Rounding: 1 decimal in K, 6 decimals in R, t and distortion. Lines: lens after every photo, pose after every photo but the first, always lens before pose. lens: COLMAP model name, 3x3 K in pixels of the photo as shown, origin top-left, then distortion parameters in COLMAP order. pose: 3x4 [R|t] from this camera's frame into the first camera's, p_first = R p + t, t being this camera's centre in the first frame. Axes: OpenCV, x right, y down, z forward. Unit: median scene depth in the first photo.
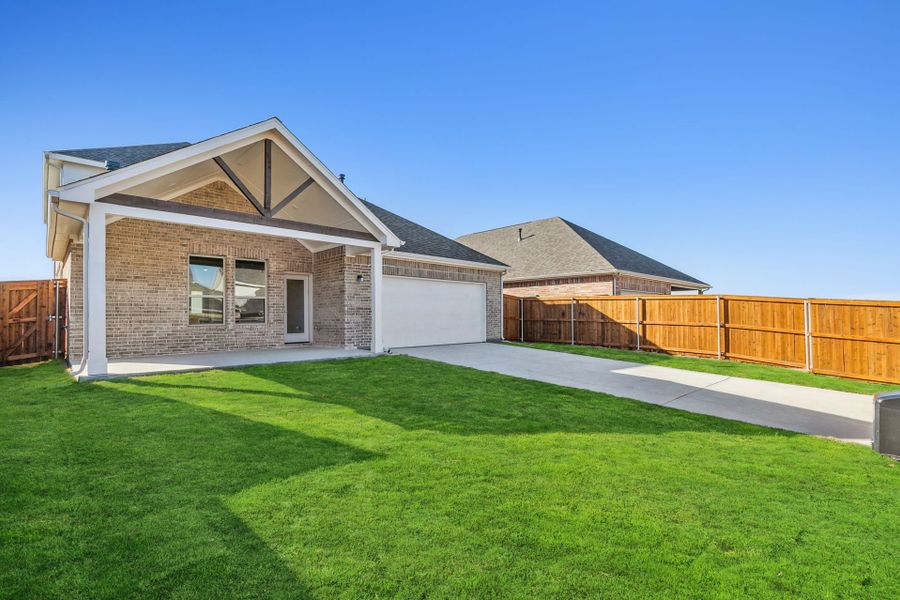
lens RADIAL K [[406.6, 0, 451.5], [0, 406.6, 310.0], [0, 0, 1]] dist [0.005463, 0.000301]
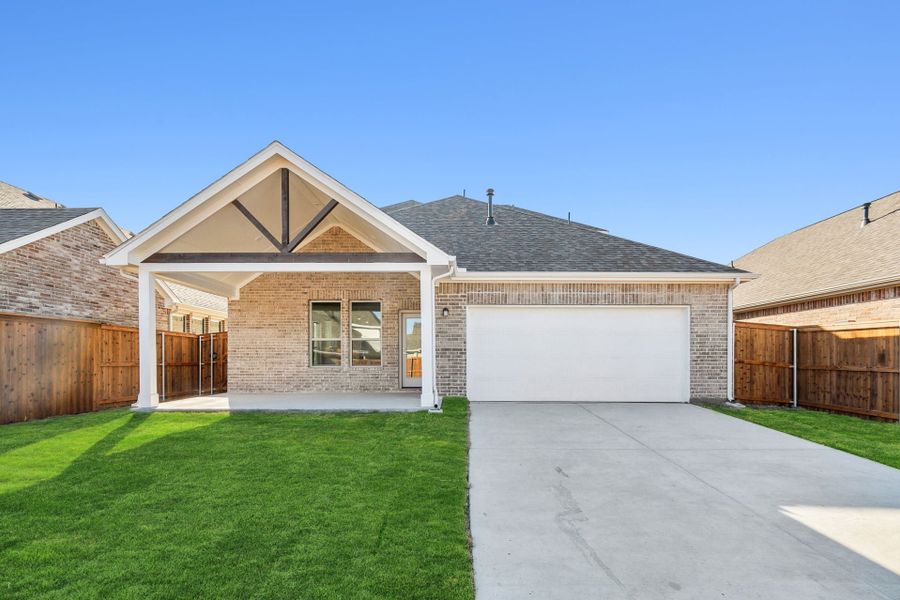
lens RADIAL K [[408.9, 0, 450.9], [0, 408.9, 364.4], [0, 0, 1]] dist [0.002472, 0.000025]
pose [[0.719777, 0.017314, -0.693989, 0.285805], [0.006749, 0.999467, 0.031935, -0.000743], [0.694172, -0.027670, 0.719277, 0.356398]]
